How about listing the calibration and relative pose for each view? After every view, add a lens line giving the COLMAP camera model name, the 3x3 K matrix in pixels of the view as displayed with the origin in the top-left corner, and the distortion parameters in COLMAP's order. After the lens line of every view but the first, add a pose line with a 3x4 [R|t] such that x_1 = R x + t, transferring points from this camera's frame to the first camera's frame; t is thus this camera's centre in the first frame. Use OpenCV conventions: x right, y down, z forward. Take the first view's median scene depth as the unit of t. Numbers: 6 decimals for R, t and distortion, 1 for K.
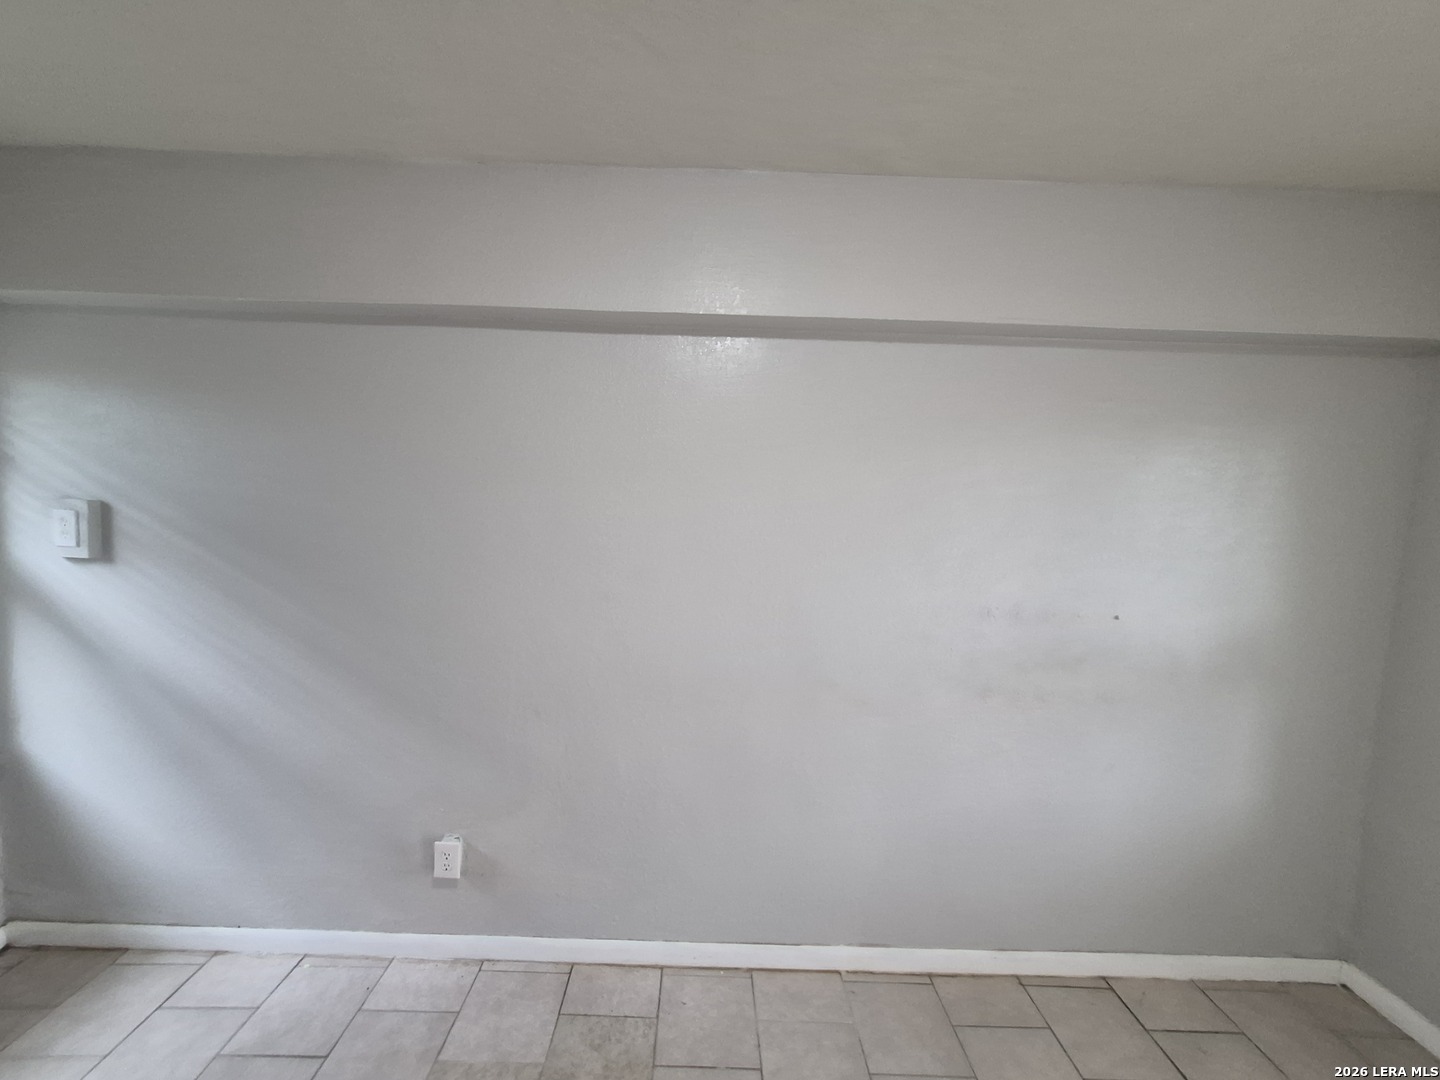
lens RADIAL K [[564.3, 0, 715.5], [0, 564.3, 549.2], [0, 0, 1]] dist [0.007464, 0.000096]
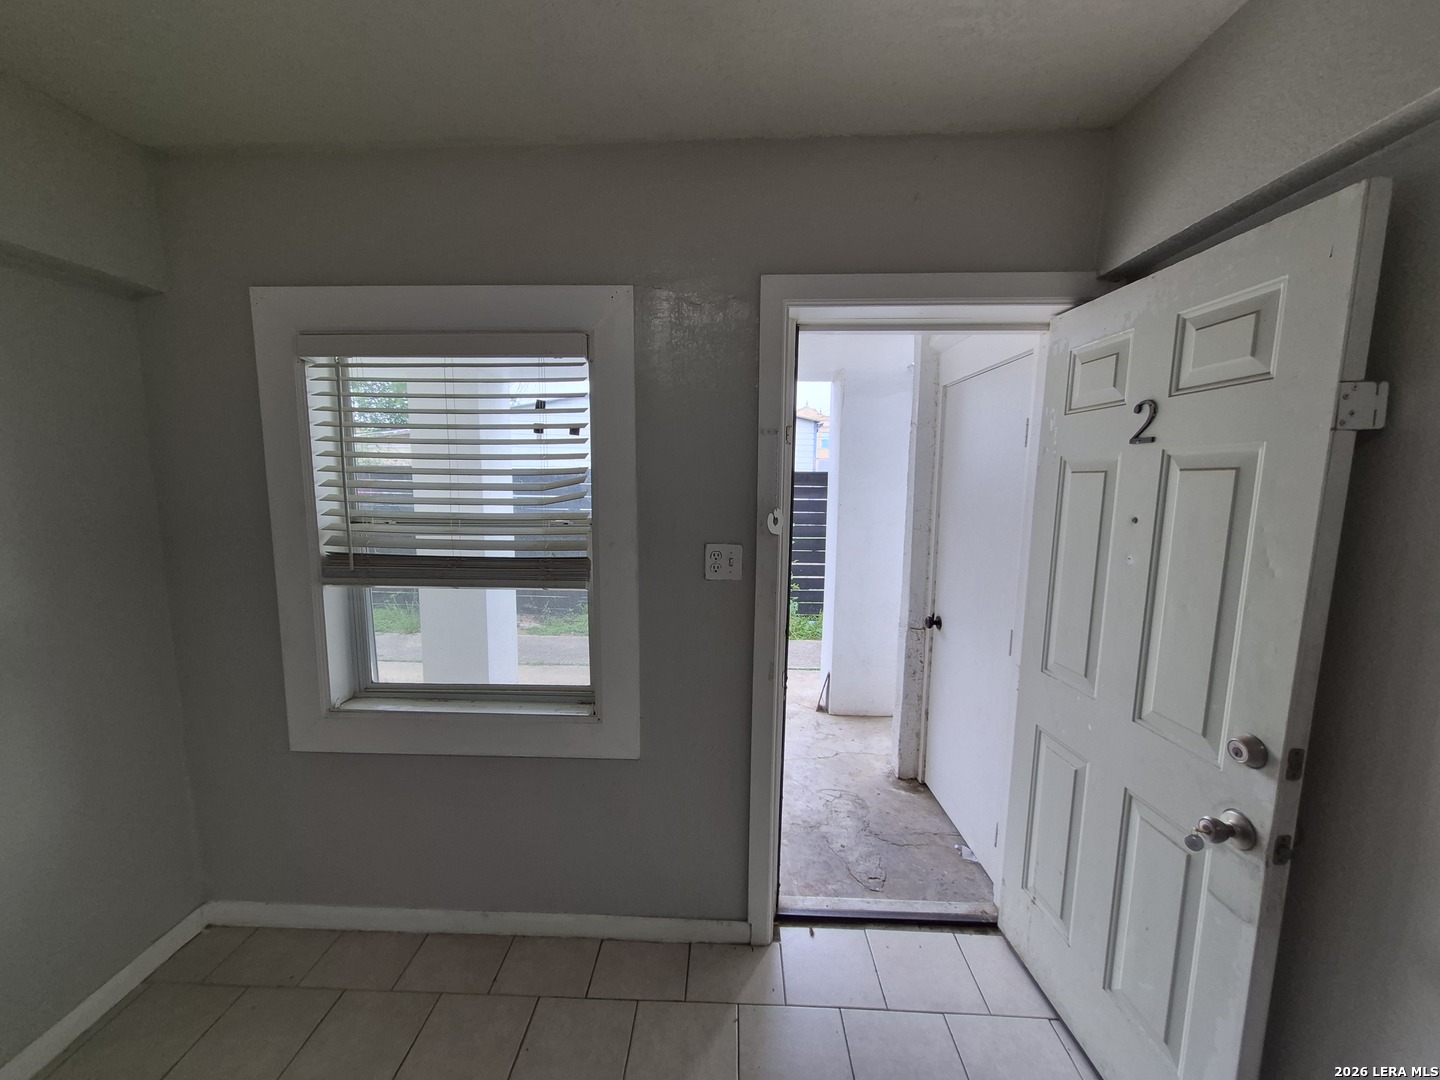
lens RADIAL K [[559.7, 0, 710.5], [0, 559.7, 546.8], [0, 0, 1]] dist [0.006937, -0.000417]
pose [[0.038214, -0.166601, 0.985284, 0.254648], [0.090712, 0.982511, 0.162614, 0.010885], [-0.995144, 0.083163, 0.052659, -0.008307]]
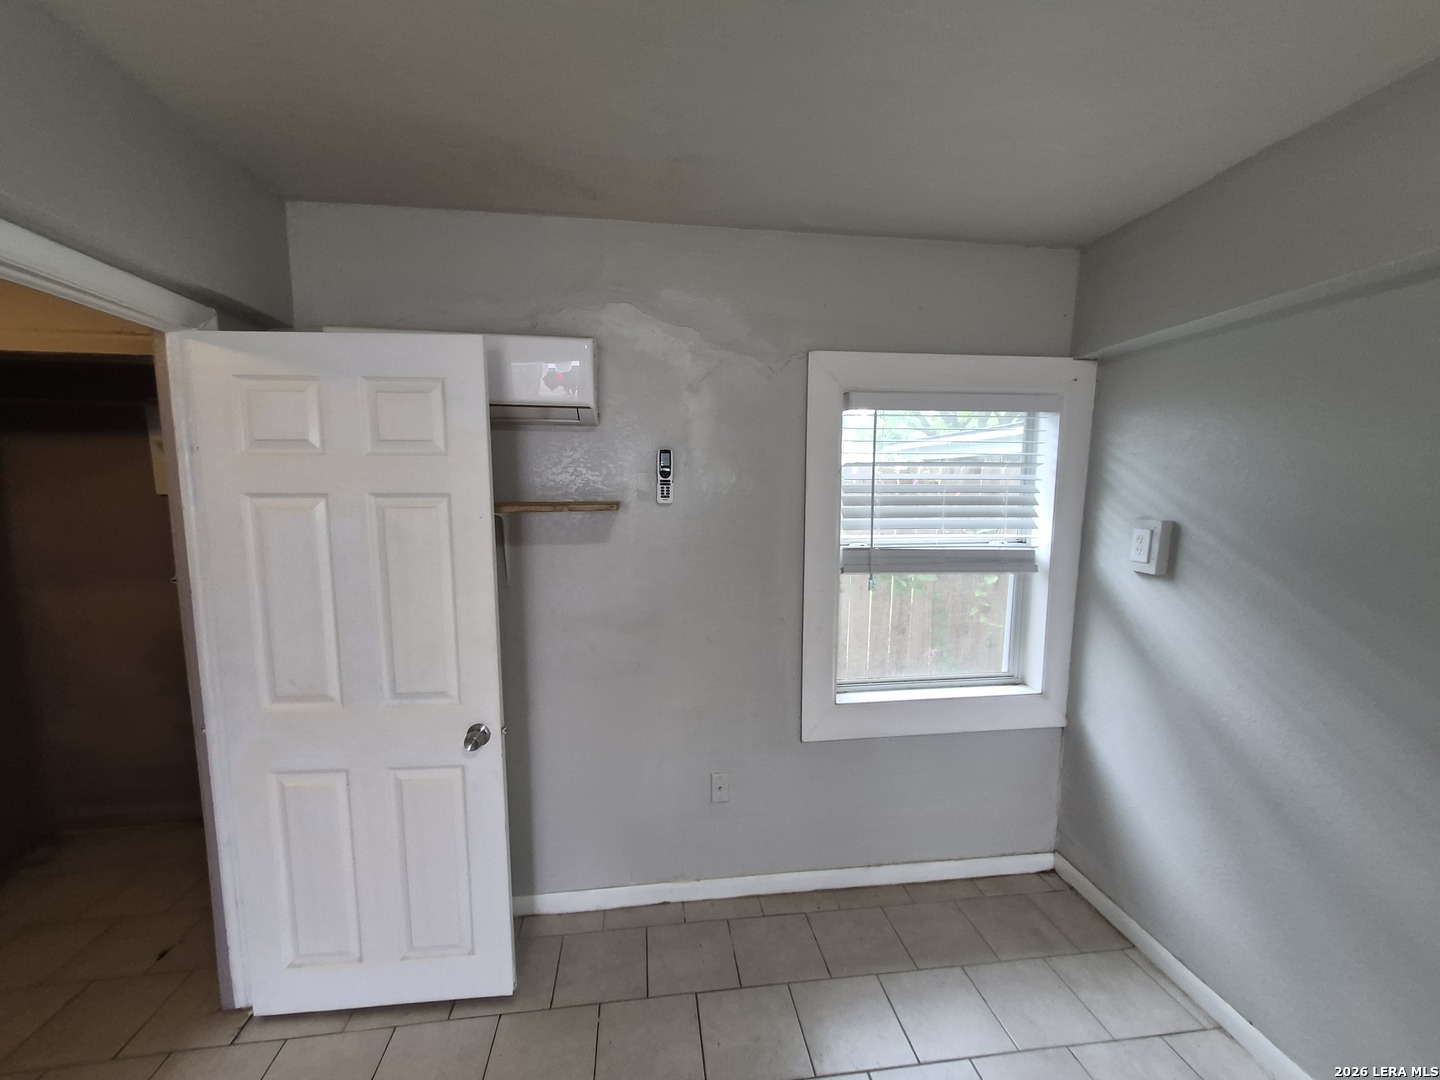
lens RADIAL K [[559.7, 0, 710.5], [0, 559.7, 546.8], [0, 0, 1]] dist [0.006937, -0.000417]
pose [[0.124577, 0.069401, -0.989780, -0.158048], [-0.092610, 0.994009, 0.058041, -0.018882], [0.987879, 0.084433, 0.130258, 0.032631]]
